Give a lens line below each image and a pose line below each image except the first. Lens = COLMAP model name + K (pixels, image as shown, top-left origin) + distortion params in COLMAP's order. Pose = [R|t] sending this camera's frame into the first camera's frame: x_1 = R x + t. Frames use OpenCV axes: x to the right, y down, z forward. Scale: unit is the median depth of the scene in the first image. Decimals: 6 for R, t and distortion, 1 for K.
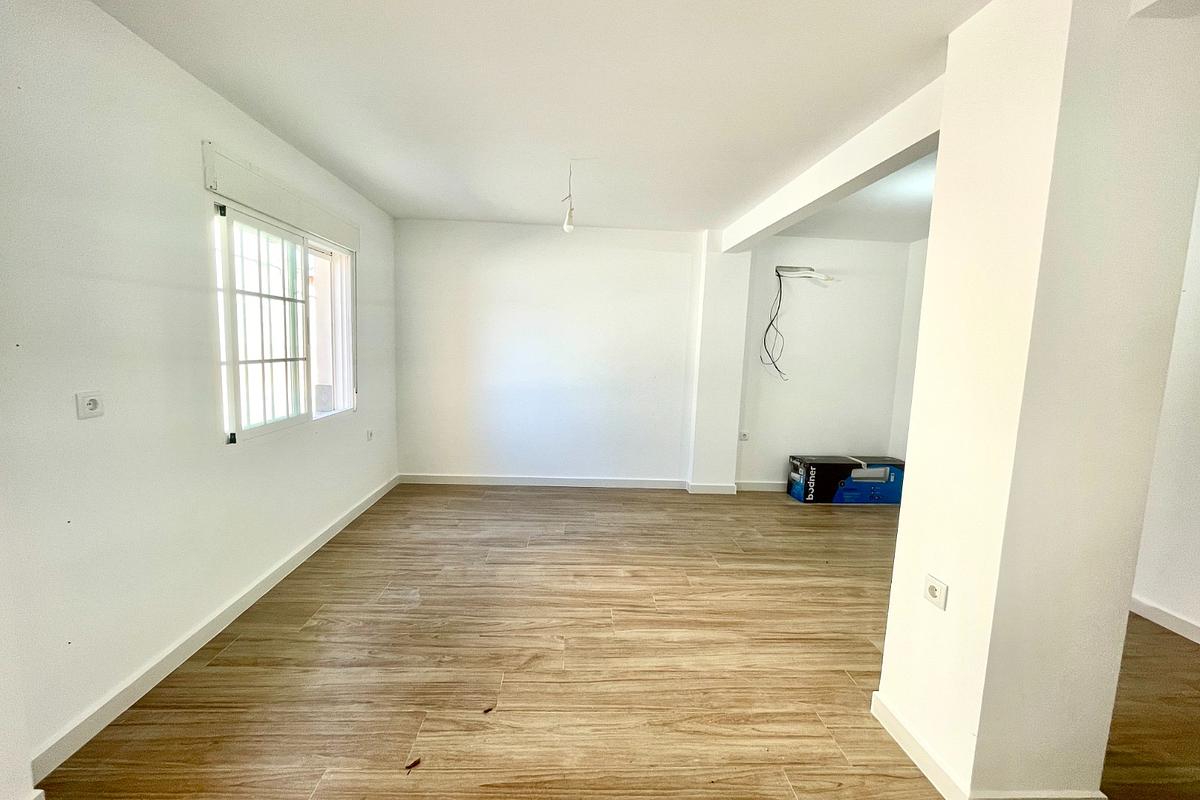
lens RADIAL K [[485.6, 0, 596.4], [0, 485.6, 396.2], [0, 0, 1]] dist [0.000121, 0.000278]
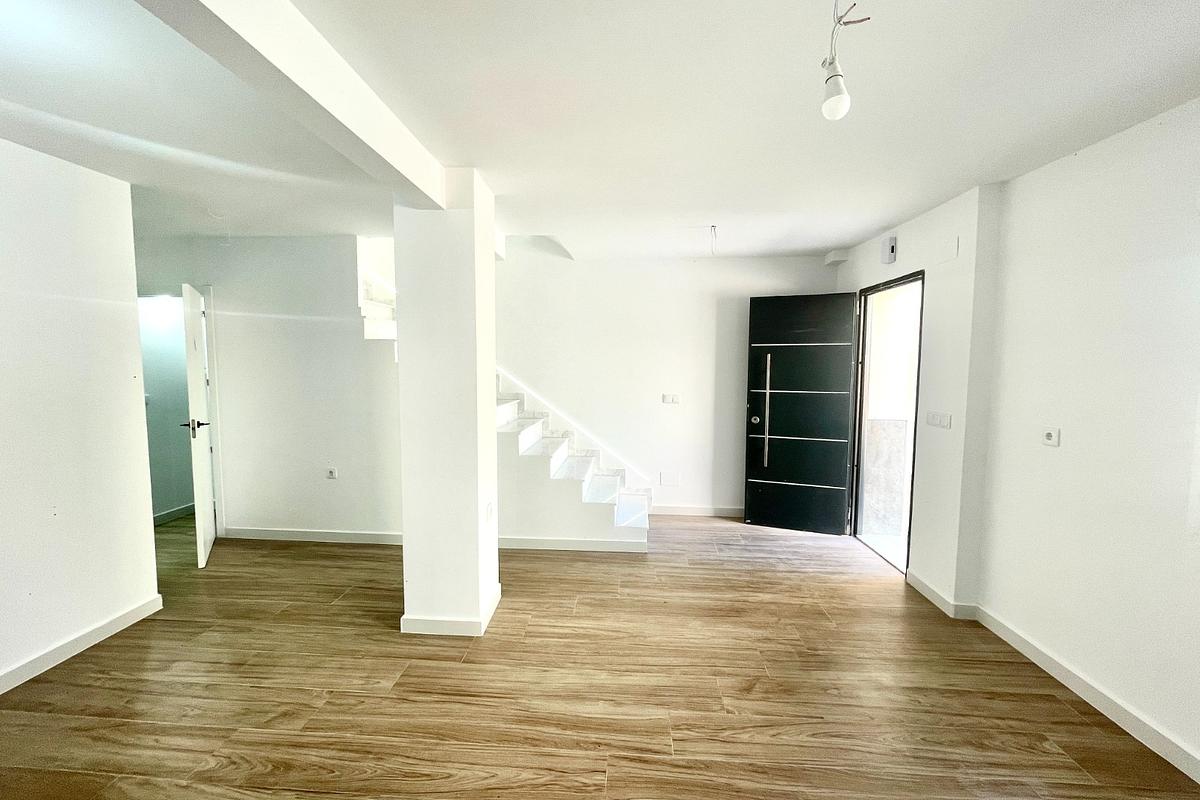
lens RADIAL K [[485.6, 0, 596.4], [0, 485.6, 396.2], [0, 0, 1]] dist [0.000121, 0.000278]
pose [[-0.991977, -0.050597, 0.115851, 0.086986], [-0.028715, 0.982640, 0.183288, -0.208717], [-0.123114, 0.178491, -0.976209, 1.620398]]
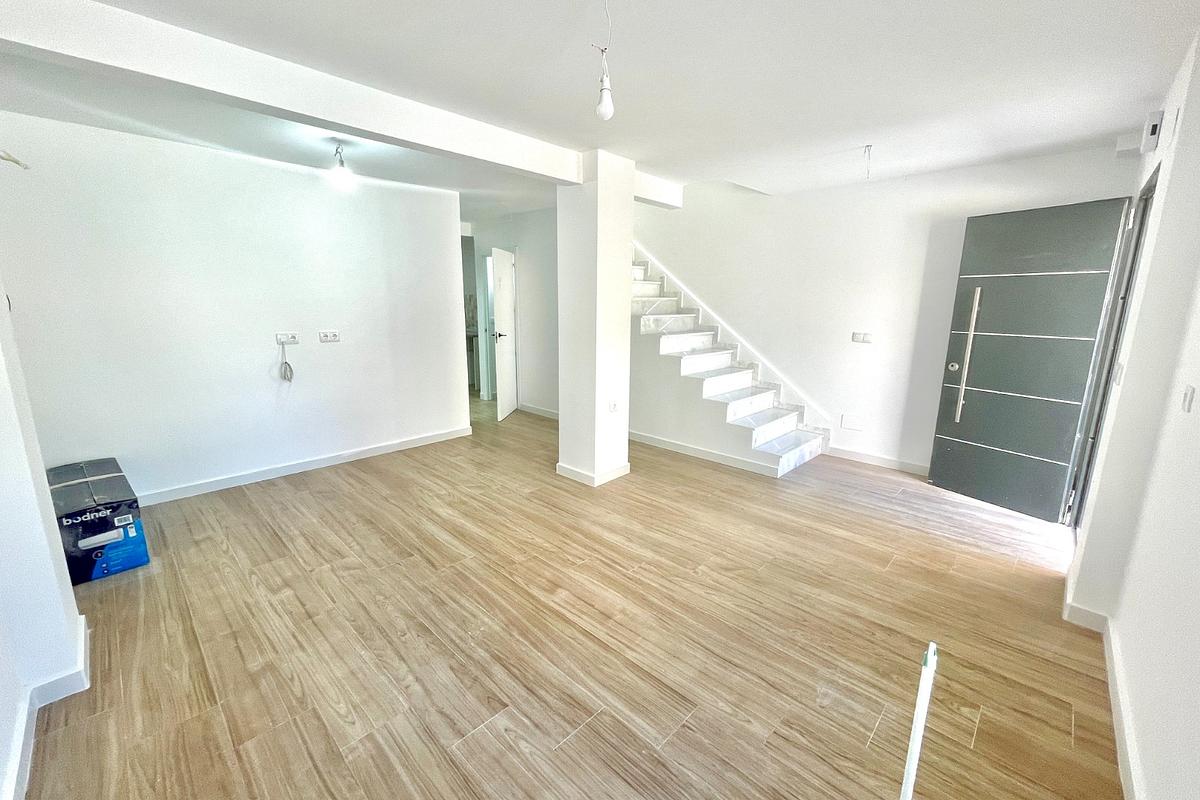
lens RADIAL K [[485.6, 0, 596.4], [0, 485.6, 396.2], [0, 0, 1]] dist [0.000121, 0.000278]
pose [[-0.684401, -0.185733, 0.705053, -0.577166], [0.044539, 0.954554, 0.294693, -0.220100], [-0.727744, 0.233090, -0.645025, 1.629402]]
